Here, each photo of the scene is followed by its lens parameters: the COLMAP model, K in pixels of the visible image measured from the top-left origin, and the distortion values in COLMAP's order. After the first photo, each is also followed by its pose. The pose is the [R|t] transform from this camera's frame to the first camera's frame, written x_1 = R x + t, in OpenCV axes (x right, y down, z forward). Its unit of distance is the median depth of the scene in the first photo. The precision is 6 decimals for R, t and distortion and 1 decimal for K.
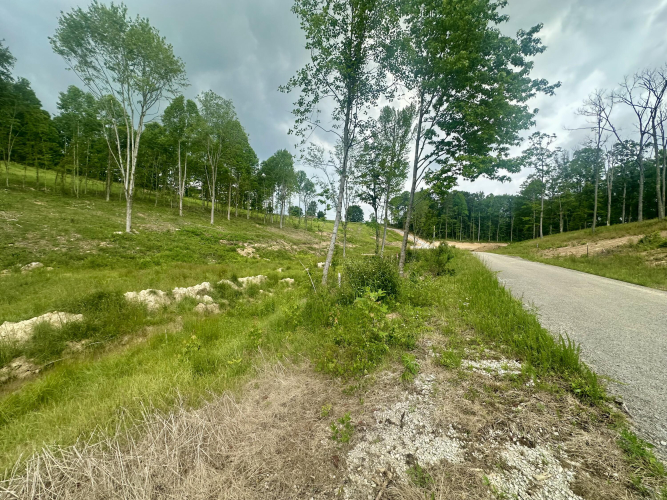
lens RADIAL K [[264.3, 0, 333.7], [0, 264.3, 250.4], [0, 0, 1]] dist [-0.002636, 0.000055]
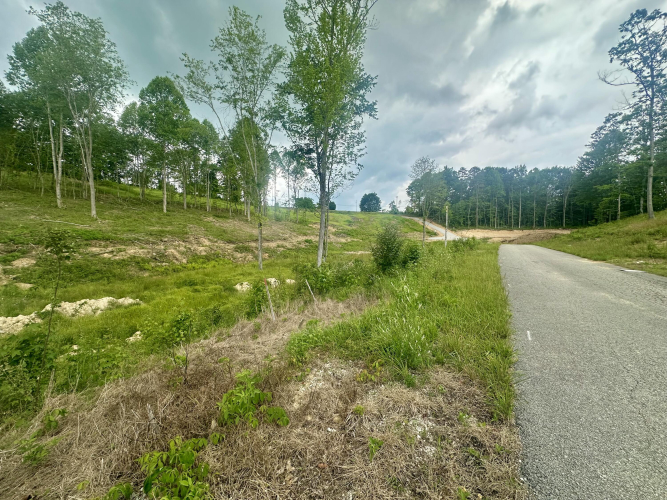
lens RADIAL K [[264.3, 0, 334.7], [0, 264.3, 251.2], [0, 0, 1]] dist [-0.002636, 0.000055]
pose [[0.993809, -0.028924, -0.107270, 0.077079], [0.031920, 0.999144, 0.026317, -0.004139], [0.106417, -0.029578, 0.993882, 0.145814]]
